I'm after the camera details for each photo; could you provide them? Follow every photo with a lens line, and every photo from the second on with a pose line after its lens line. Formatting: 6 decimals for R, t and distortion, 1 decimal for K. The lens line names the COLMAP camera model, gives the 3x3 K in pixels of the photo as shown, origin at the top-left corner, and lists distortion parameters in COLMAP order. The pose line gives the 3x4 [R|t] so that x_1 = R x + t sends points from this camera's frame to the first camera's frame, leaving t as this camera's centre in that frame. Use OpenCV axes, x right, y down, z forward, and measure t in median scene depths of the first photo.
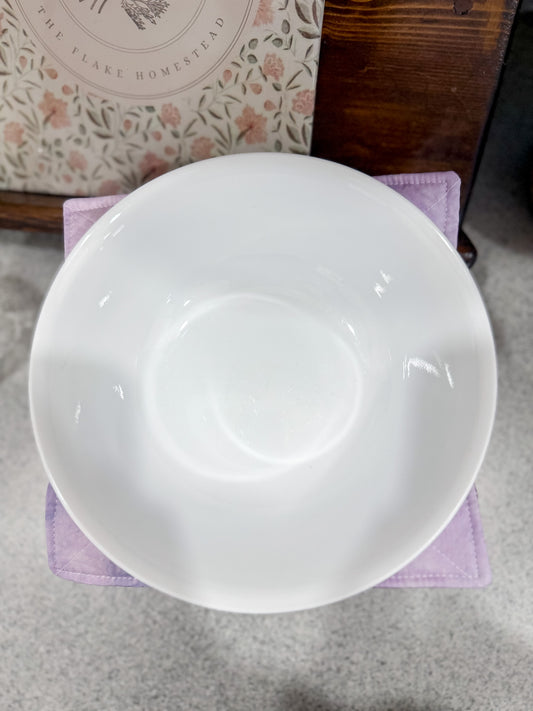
lens RADIAL K [[544.4, 0, 266.5], [0, 544.4, 355.5], [0, 0, 1]] dist [-0.006898, -0.001074]
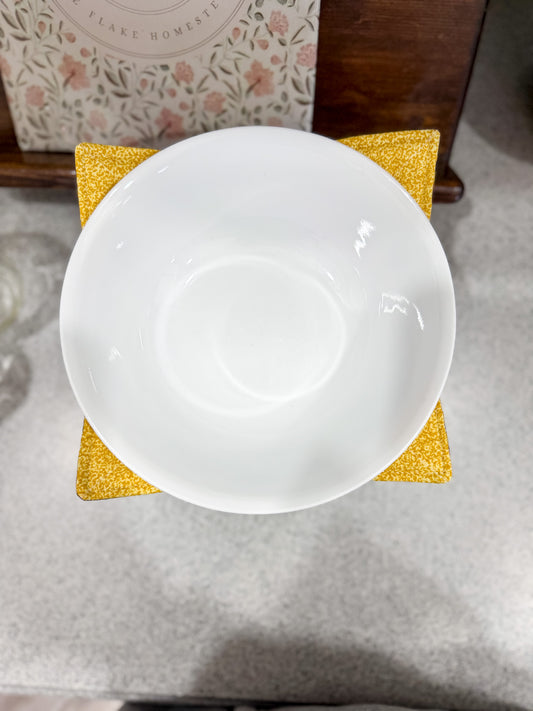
lens RADIAL K [[544.4, 0, 266.5], [0, 544.4, 355.5], [0, 0, 1]] dist [-0.006898, -0.001074]
pose [[0.996859, -0.067814, 0.040896, -0.094314], [0.063504, 0.993079, 0.098804, 0.021799], [-0.047314, -0.095897, 0.994266, -0.139051]]
